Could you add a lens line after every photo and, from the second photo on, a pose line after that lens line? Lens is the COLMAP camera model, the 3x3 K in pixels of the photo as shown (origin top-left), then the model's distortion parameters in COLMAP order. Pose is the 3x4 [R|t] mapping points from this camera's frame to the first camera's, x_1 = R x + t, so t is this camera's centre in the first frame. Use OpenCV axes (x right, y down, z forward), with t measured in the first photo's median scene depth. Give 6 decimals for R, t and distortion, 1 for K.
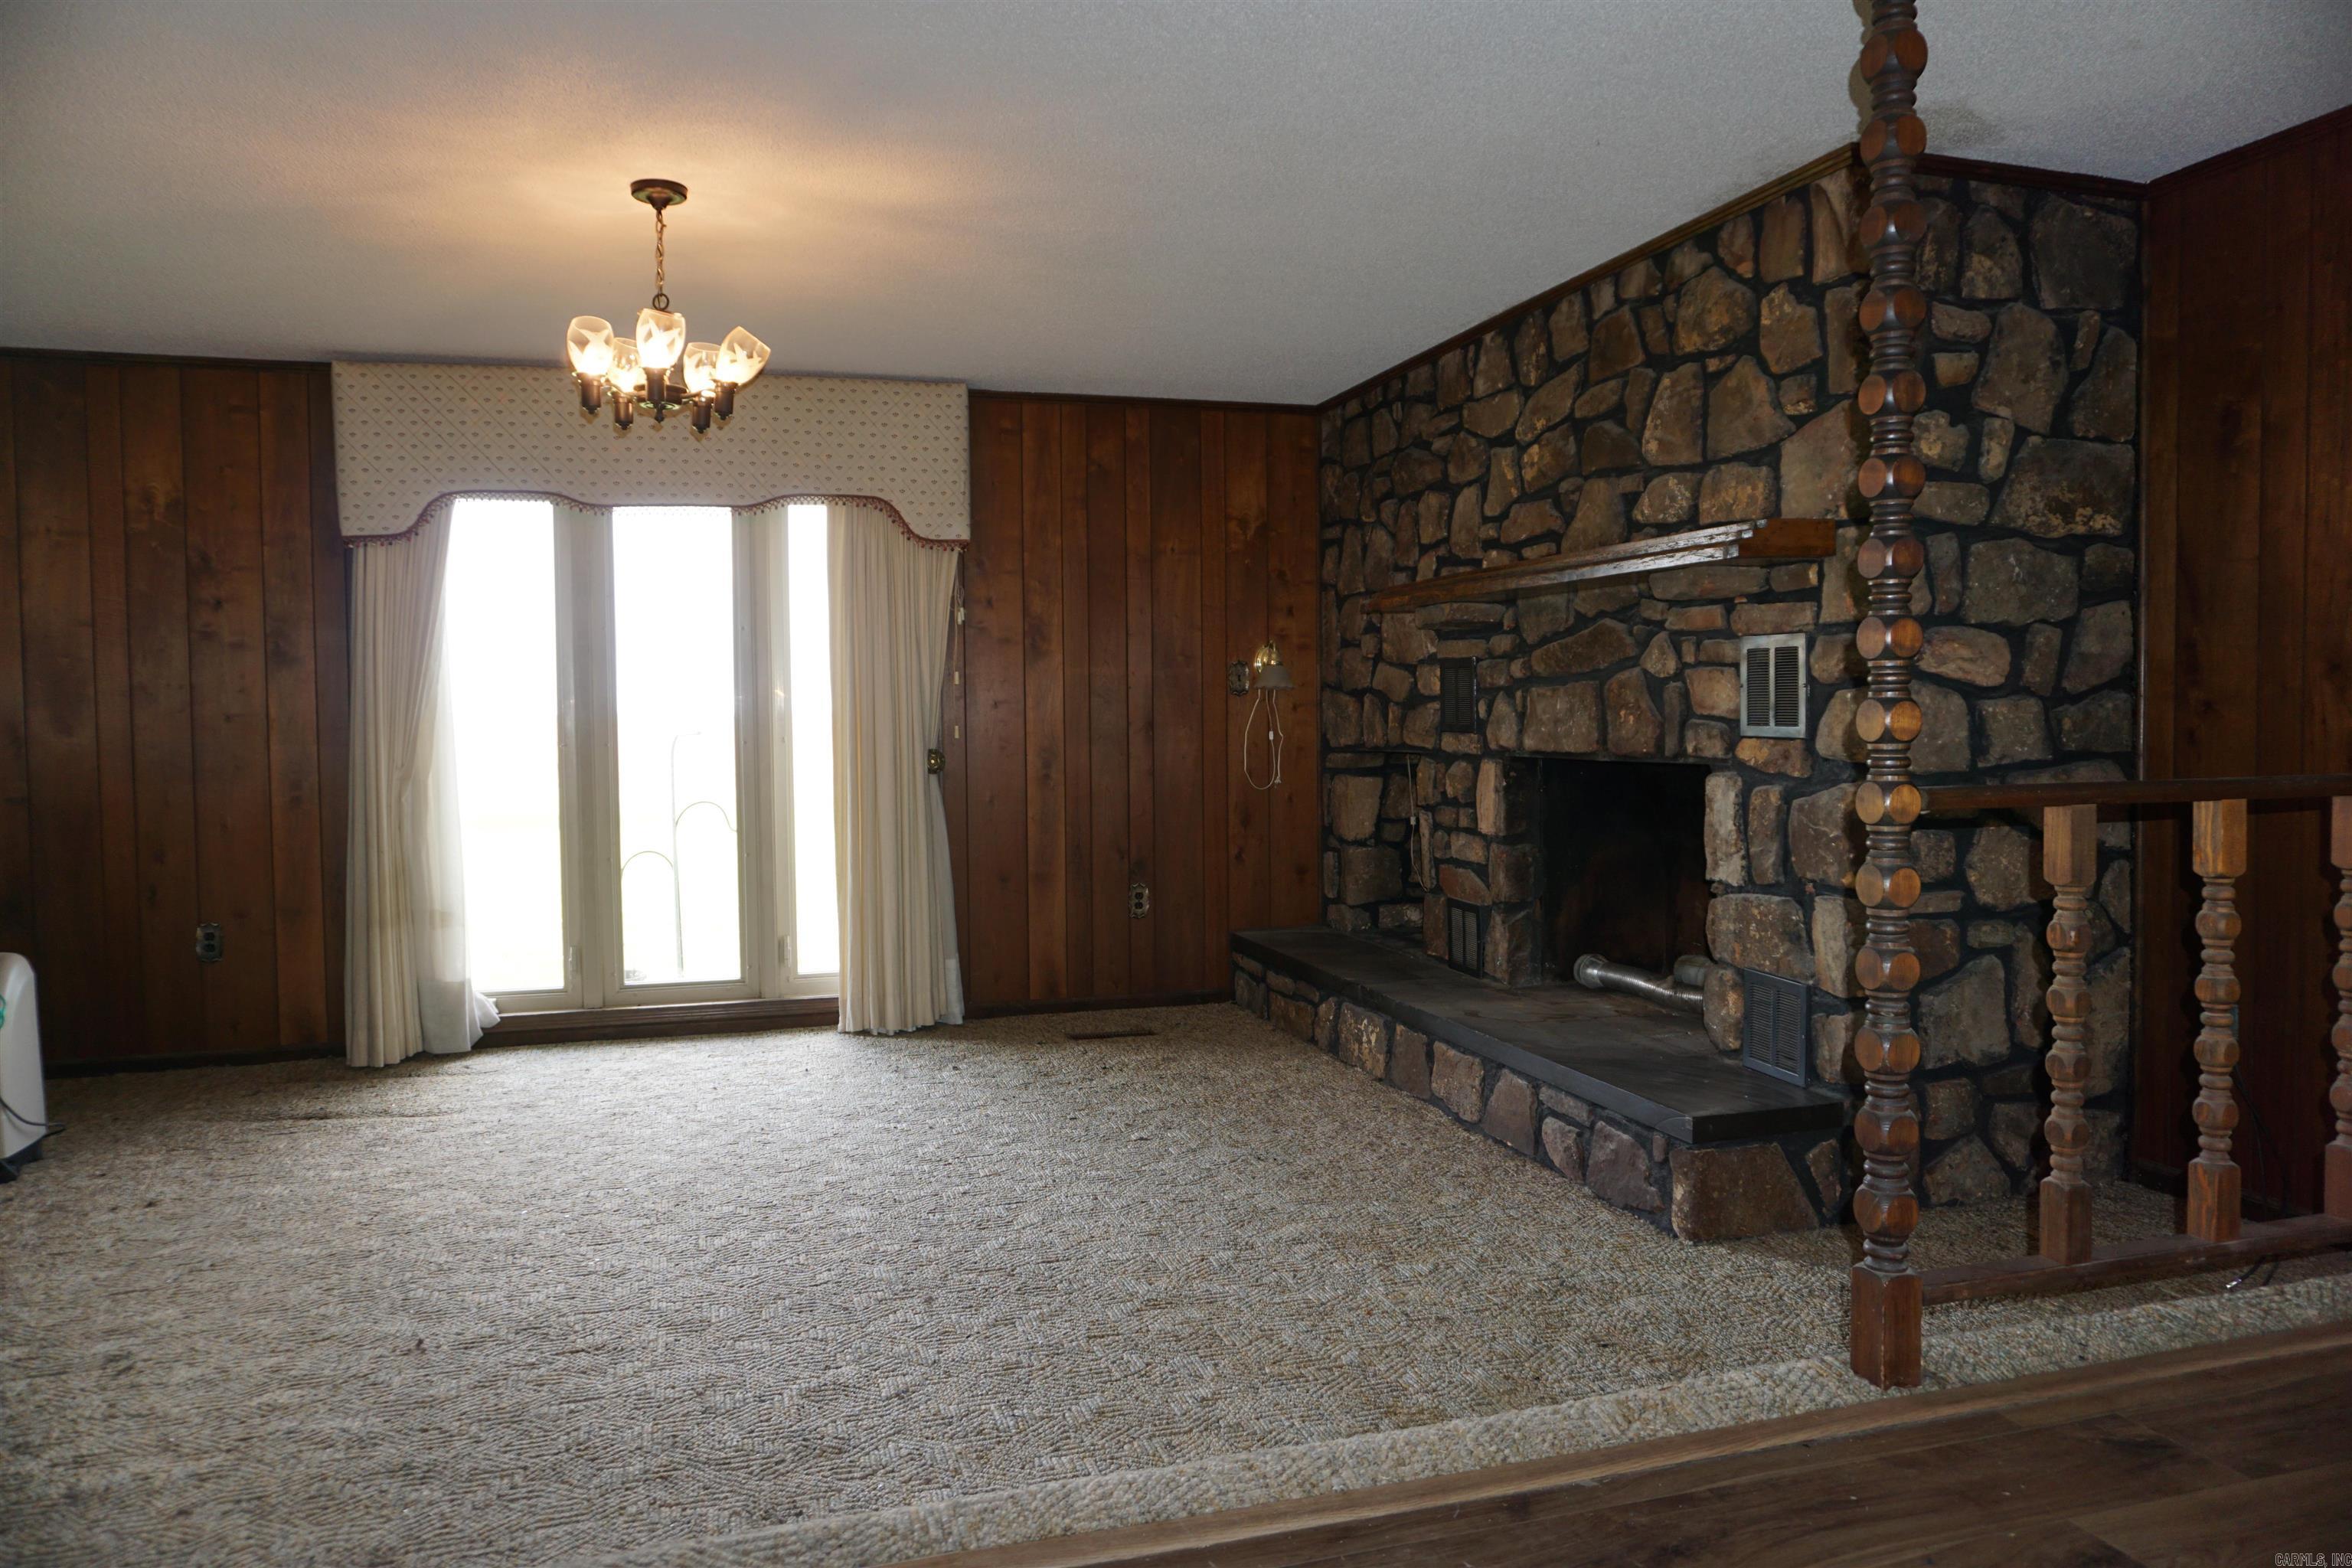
lens RADIAL K [[1587.7, 0, 1176.0], [0, 1587.7, 784.0], [0, 0, 1]] dist [-0.058778, 0.048880]
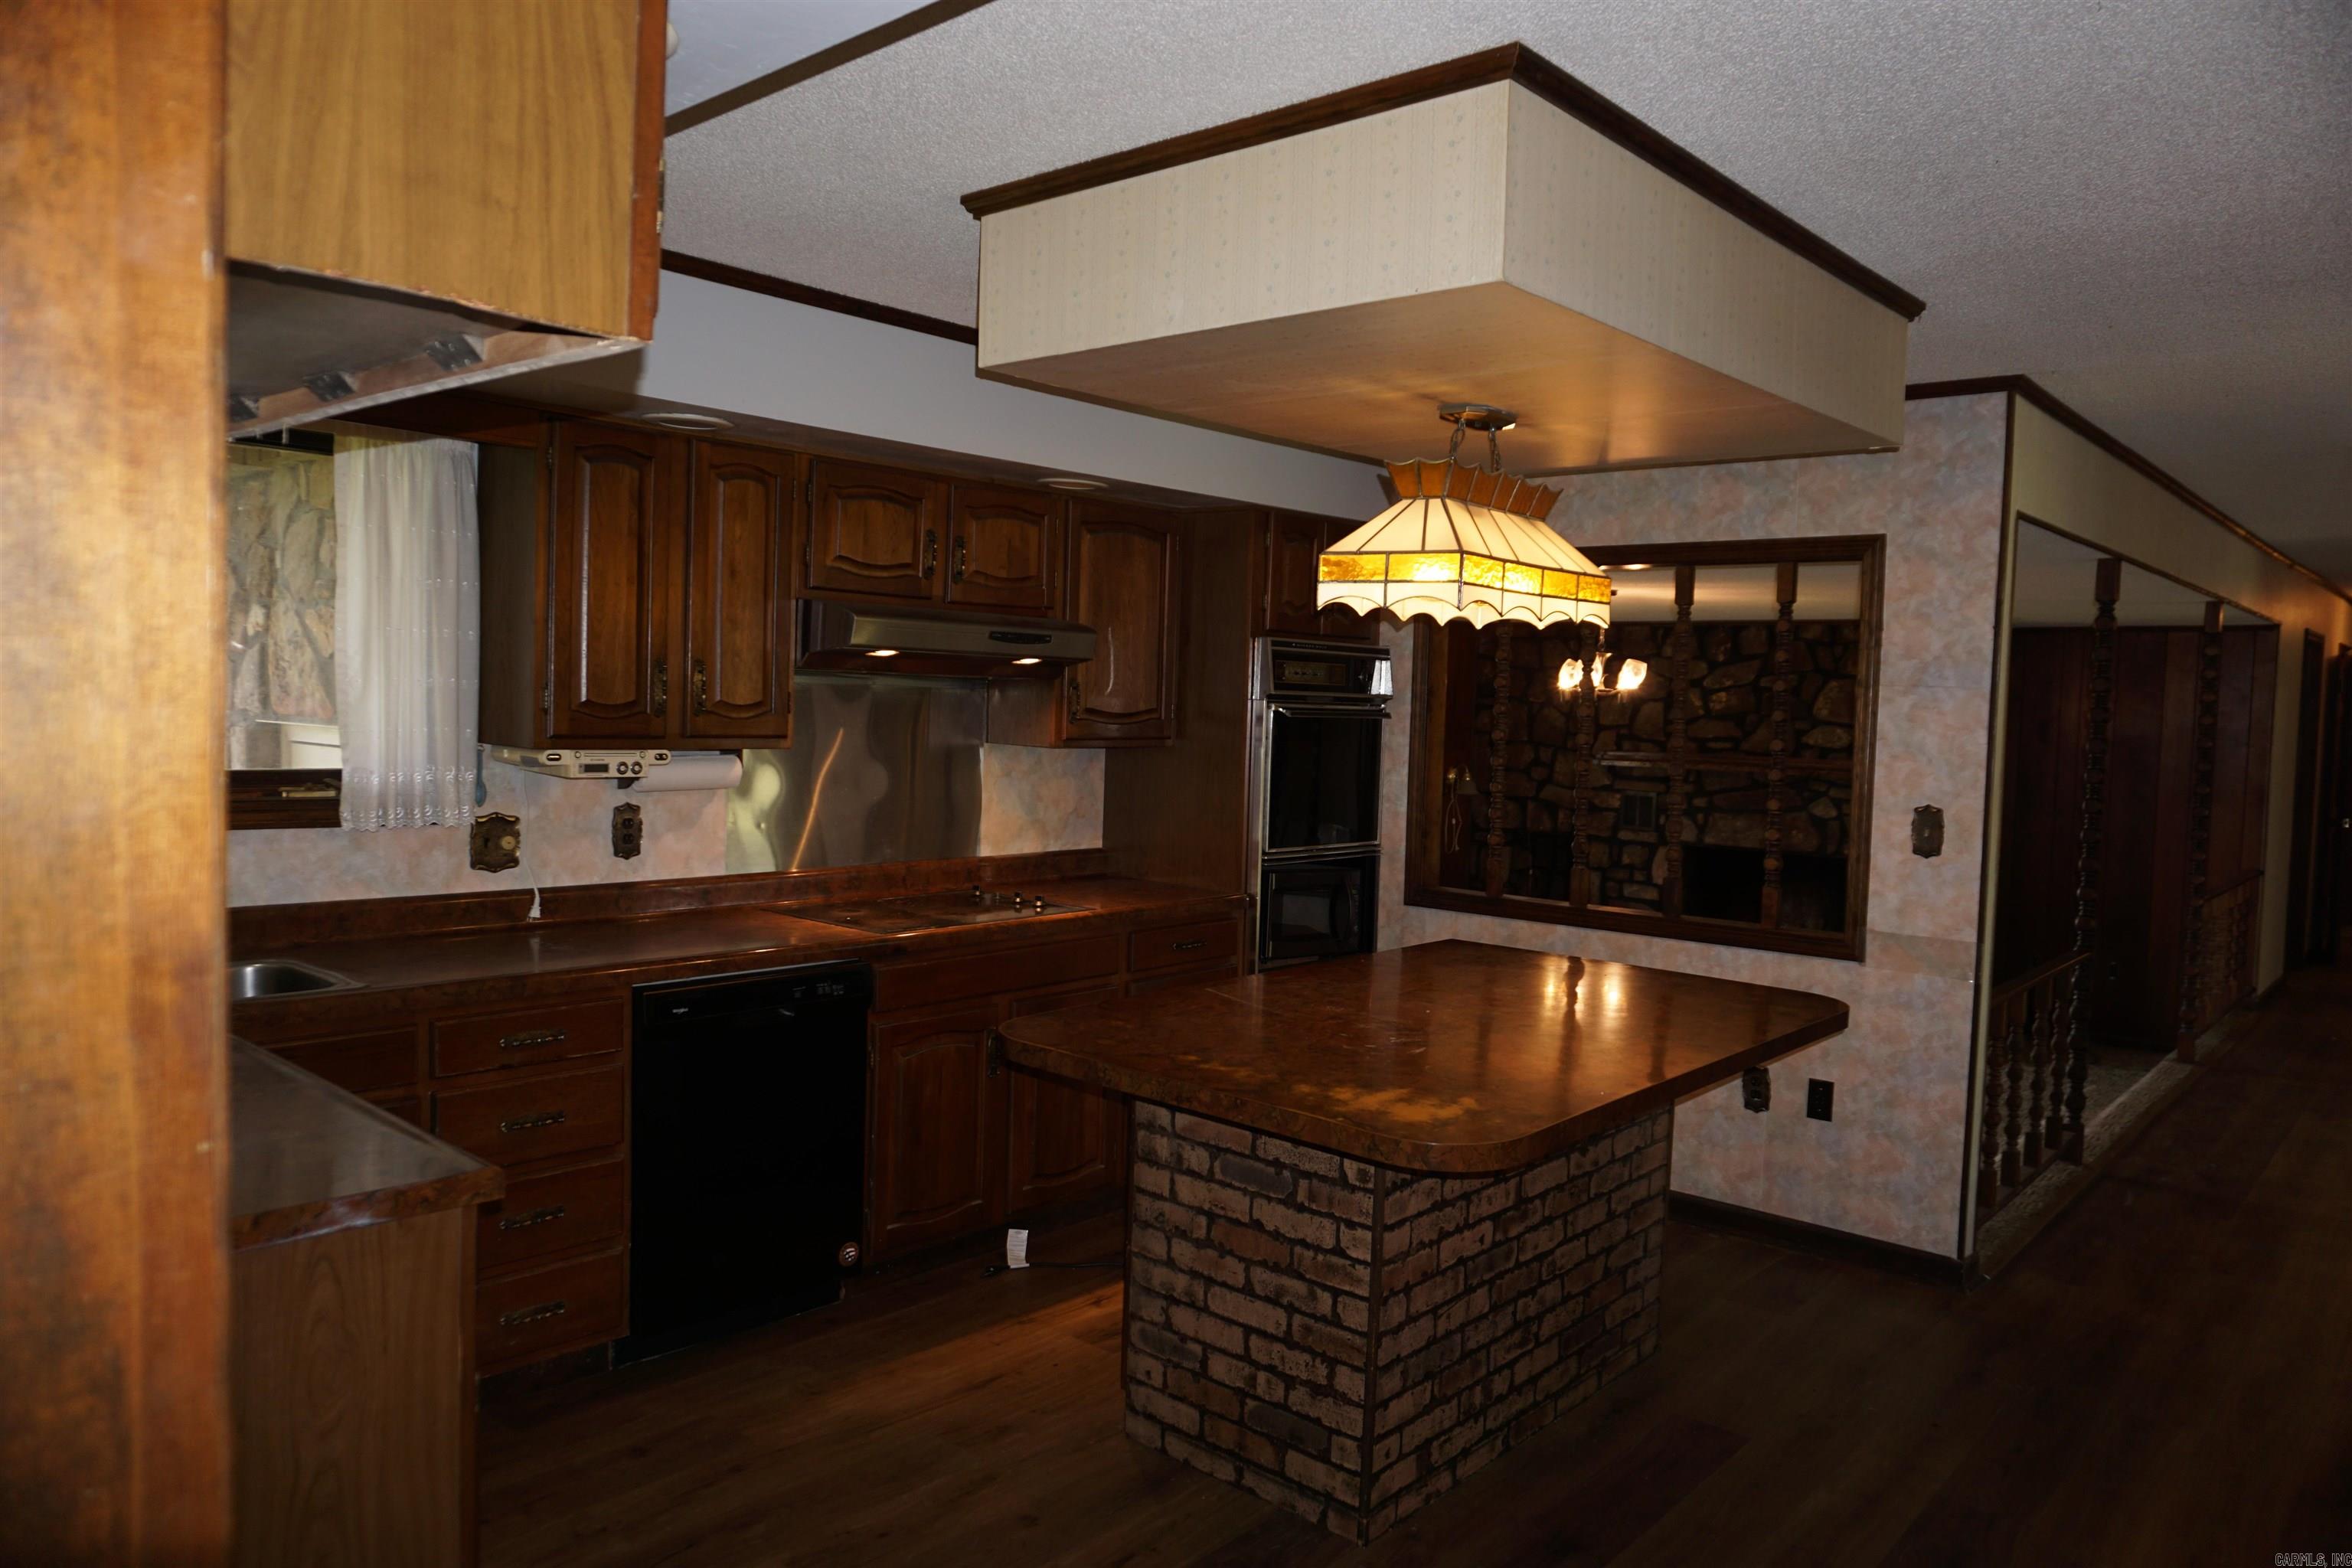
lens RADIAL K [[1587.7, 0, 1176.0], [0, 1587.7, 784.0], [0, 0, 1]] dist [-0.058778, 0.048880]
pose [[0.847898, 0.006430, 0.530120, -1.587734], [-0.013277, 0.999870, 0.009108, -0.120726], [-0.529993, -0.014761, 0.847874, -0.367041]]
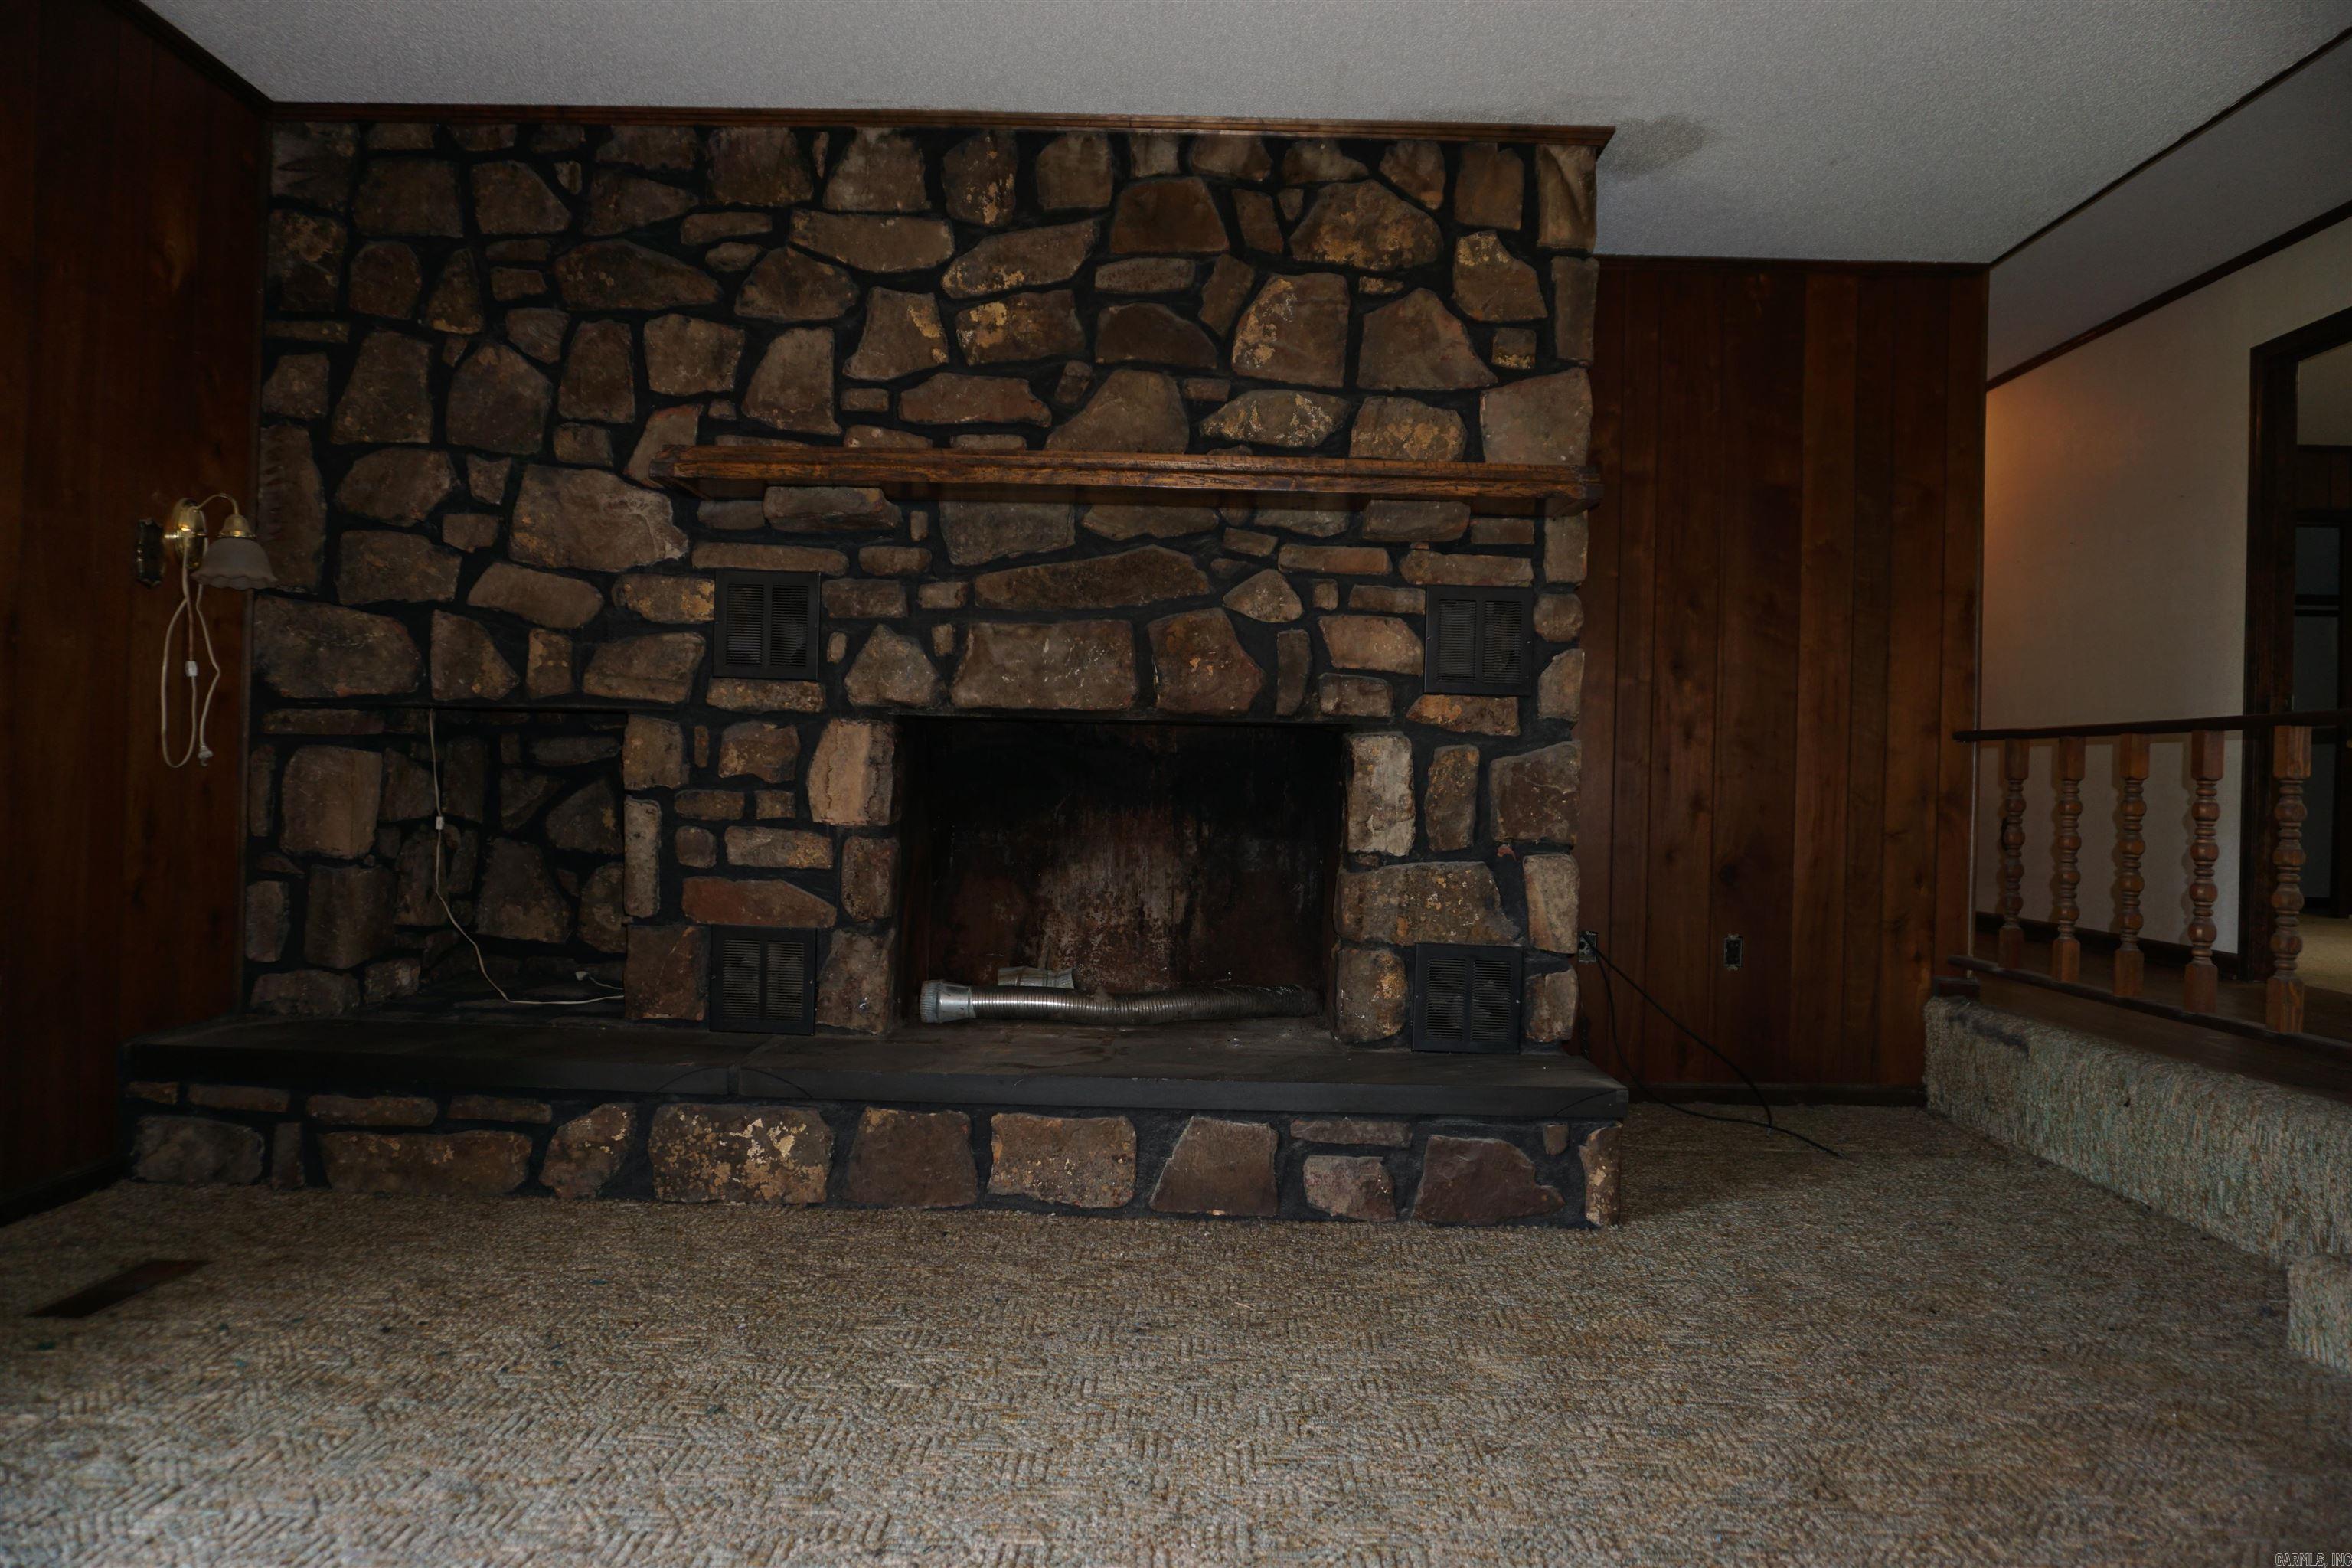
lens RADIAL K [[1587.7, 0, 1176.0], [0, 1587.7, 784.0], [0, 0, 1]] dist [-0.058778, 0.048880]
pose [[0.296699, 0.015989, 0.954837, -0.521800], [0.016700, 0.999620, -0.021928, 0.037695], [-0.954825, 0.022452, 0.296319, 0.784004]]
